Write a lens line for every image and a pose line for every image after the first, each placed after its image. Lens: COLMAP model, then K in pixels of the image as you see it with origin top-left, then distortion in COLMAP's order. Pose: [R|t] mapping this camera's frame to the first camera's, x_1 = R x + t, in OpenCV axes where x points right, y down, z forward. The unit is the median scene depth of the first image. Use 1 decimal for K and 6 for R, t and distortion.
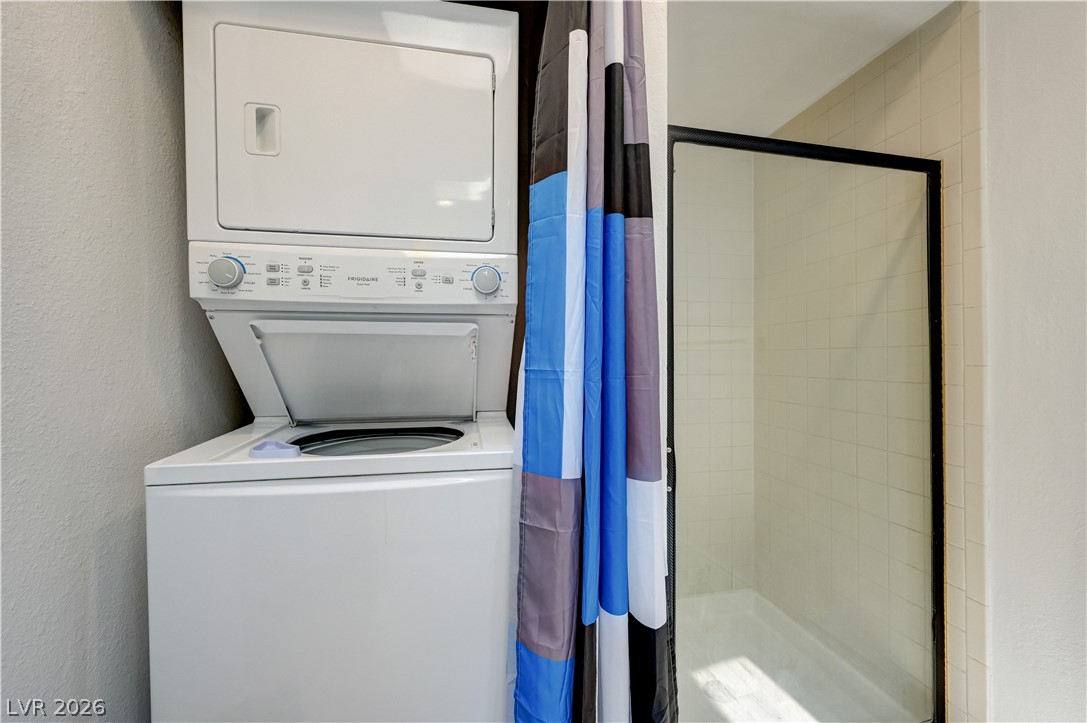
lens RADIAL K [[435.2, 0, 547.2], [0, 435.2, 355.2], [0, 0, 1]] dist [-0.000640, 0.000150]
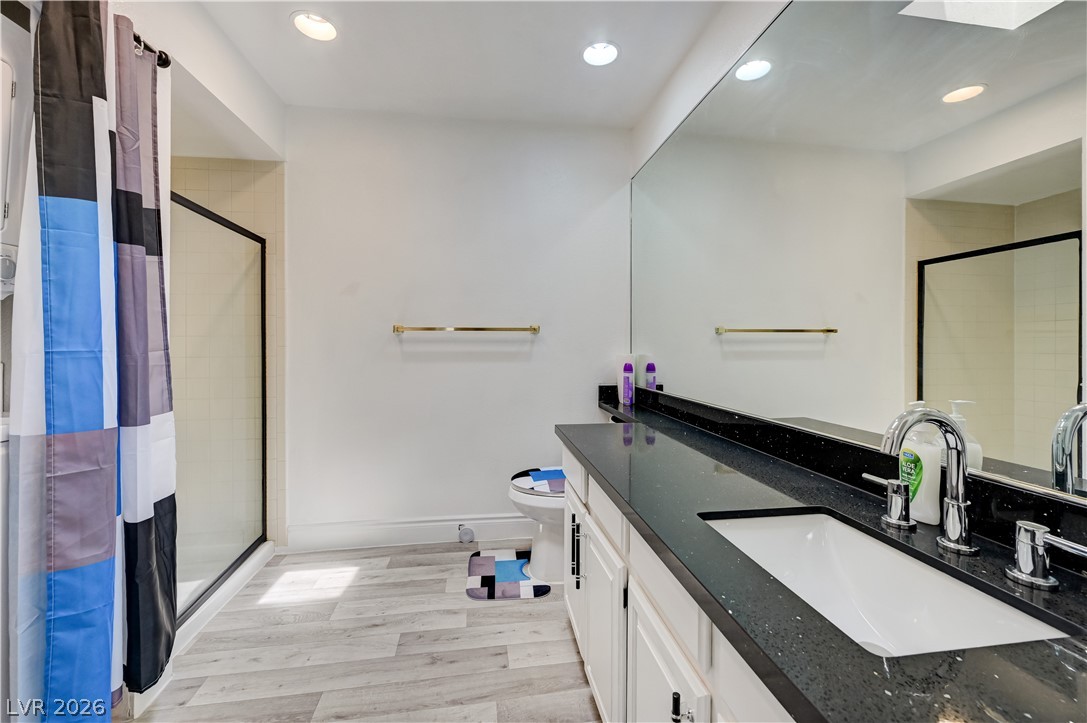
lens RADIAL K [[435.2, 0, 547.2], [0, 435.2, 355.2], [0, 0, 1]] dist [-0.000640, 0.000150]
pose [[0.070670, -0.028391, 0.997096, -1.155075], [-0.009009, 0.999536, 0.029099, -0.003040], [-0.997459, -0.011040, 0.070381, -0.467532]]
